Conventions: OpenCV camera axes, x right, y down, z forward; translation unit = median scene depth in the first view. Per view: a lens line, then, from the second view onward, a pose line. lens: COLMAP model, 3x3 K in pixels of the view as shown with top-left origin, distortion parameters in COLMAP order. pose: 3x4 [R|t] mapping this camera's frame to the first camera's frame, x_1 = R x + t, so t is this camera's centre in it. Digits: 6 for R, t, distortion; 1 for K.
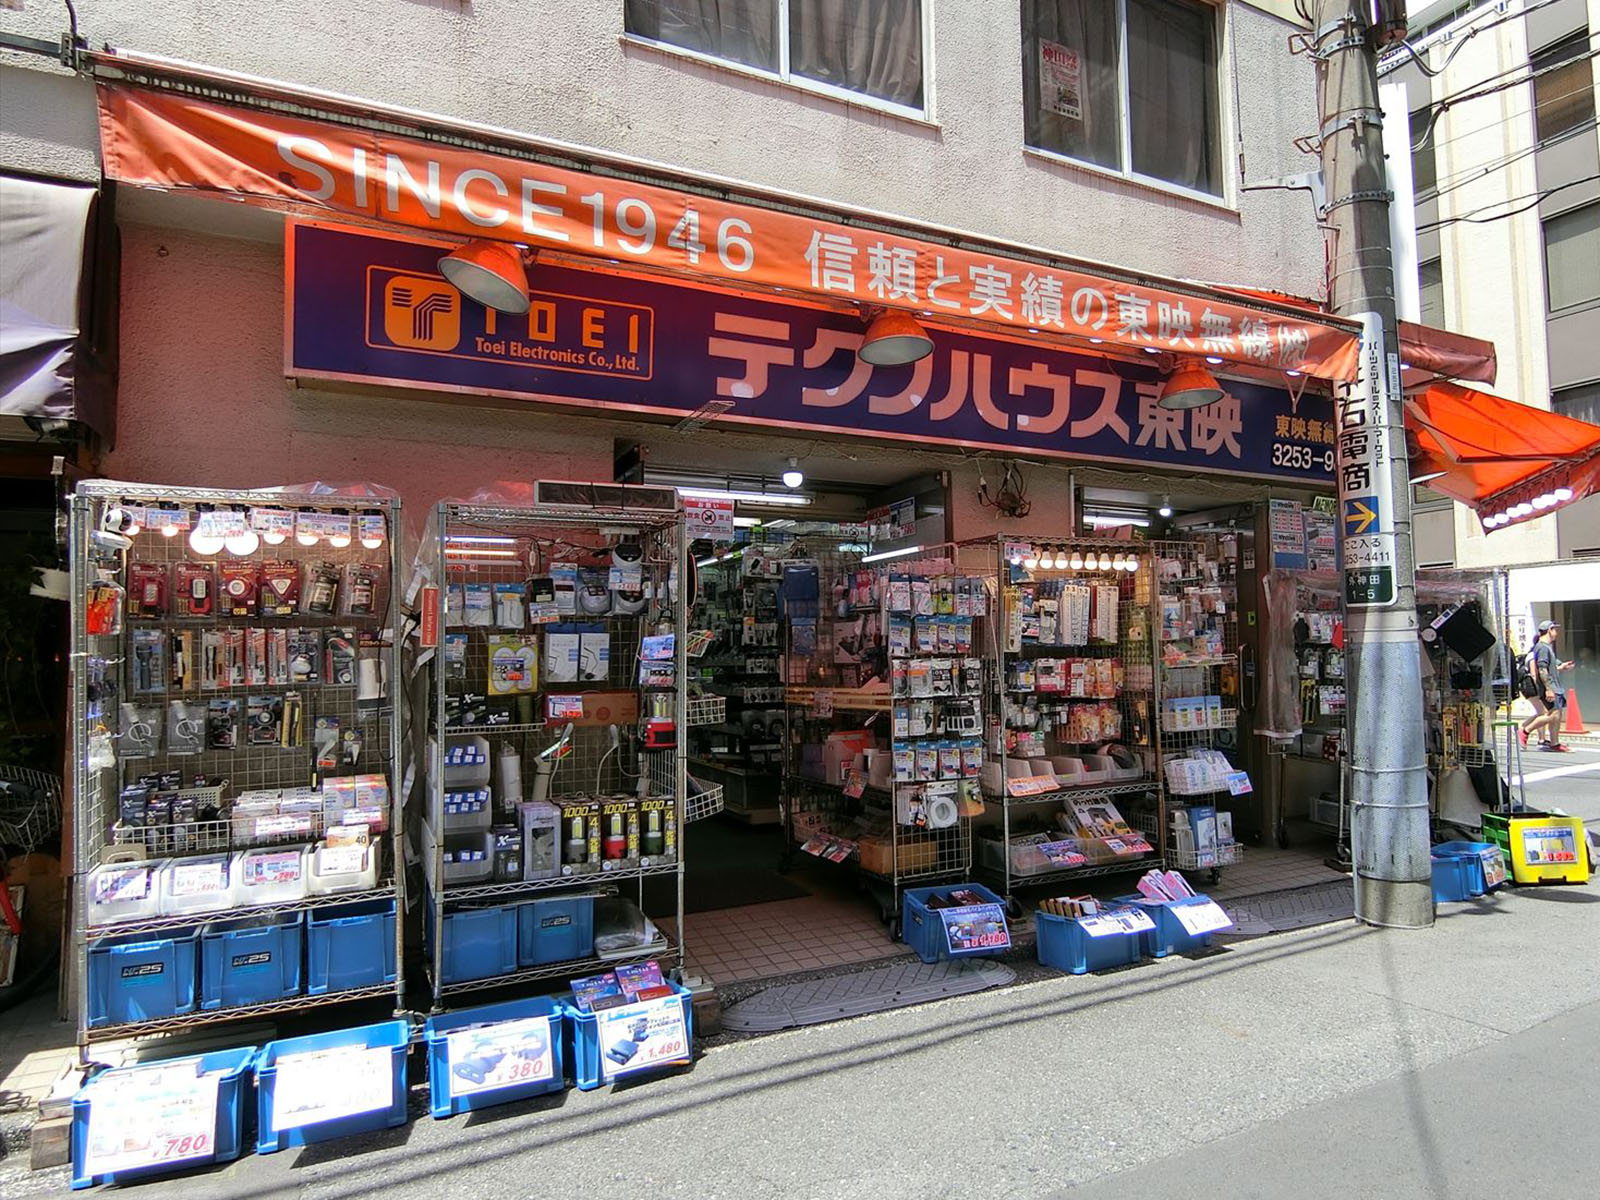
lens RADIAL K [[902.9, 0, 799.7], [0, 902.9, 628.4], [0, 0, 1]] dist [-0.006484, -0.002390]
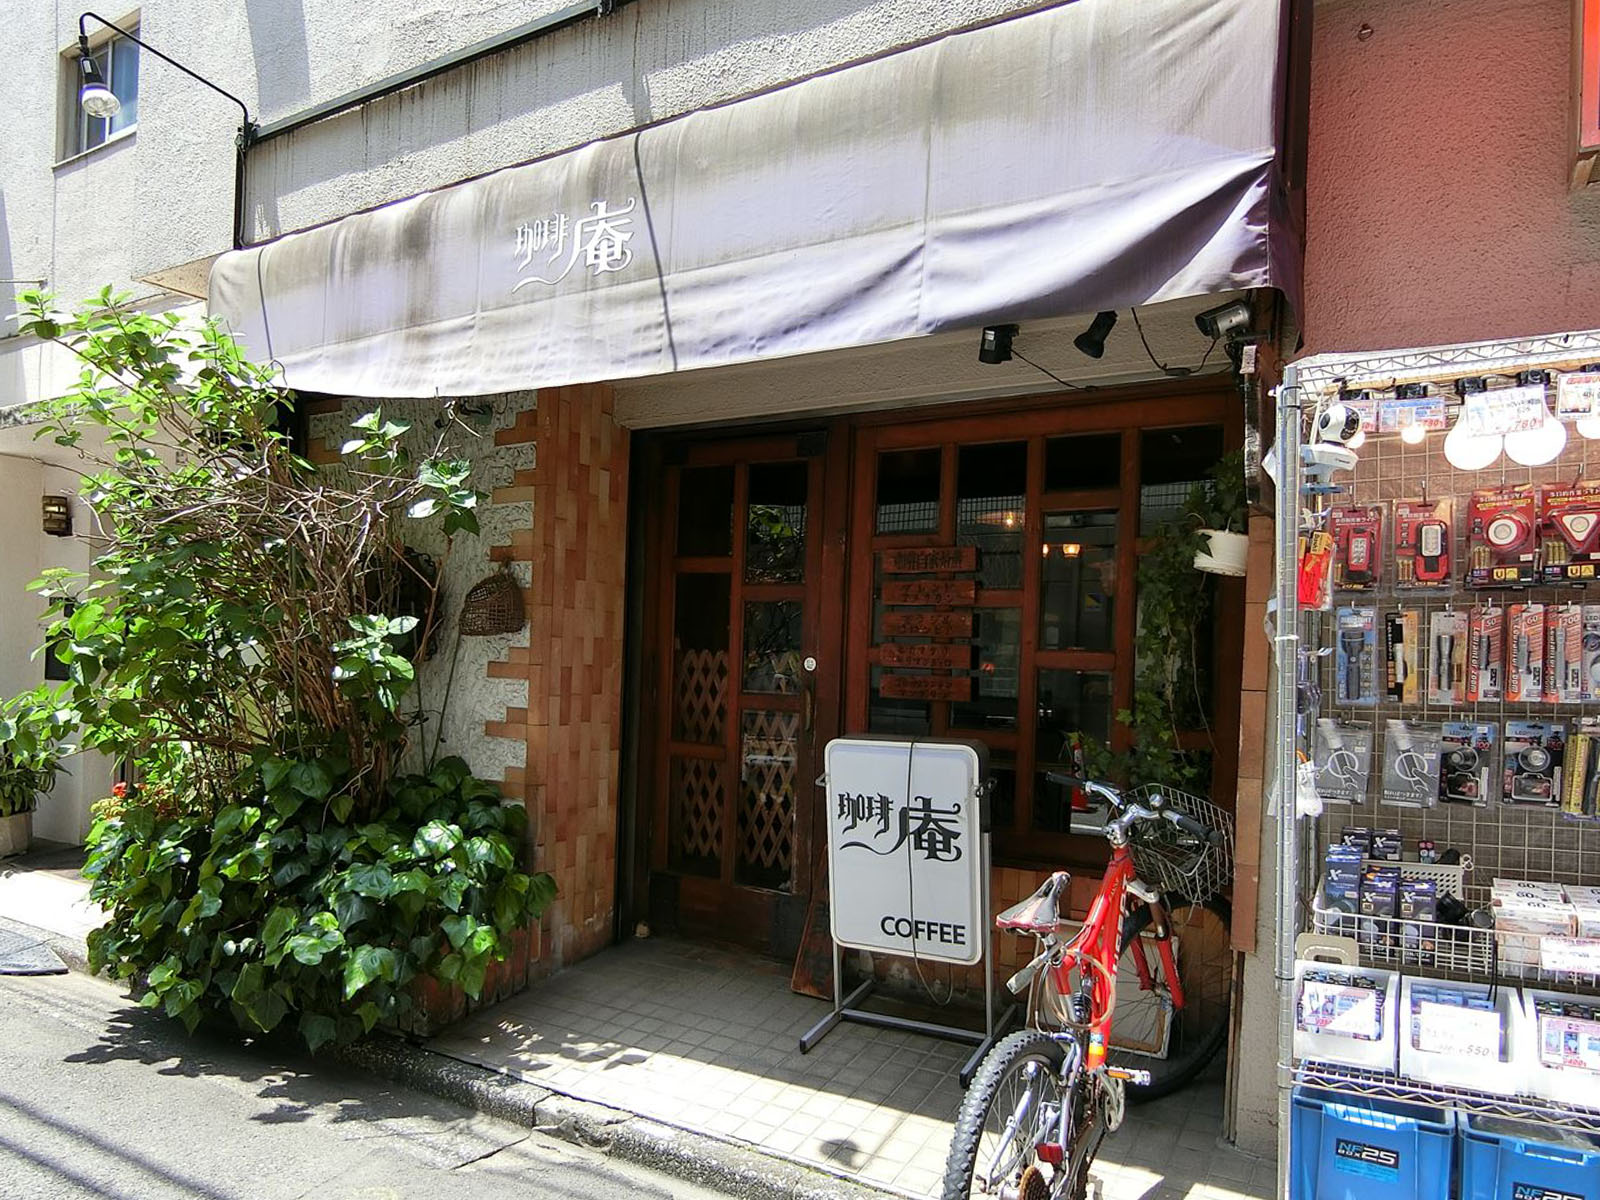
lens RADIAL K [[902.9, 0, 799.7], [0, 902.9, 628.4], [0, 0, 1]] dist [-0.006484, -0.002390]
pose [[0.500069, -0.018188, -0.865795, -0.358559], [-0.003348, 0.999731, -0.022935, 0.032385], [0.865979, 0.014367, 0.499874, 0.323228]]
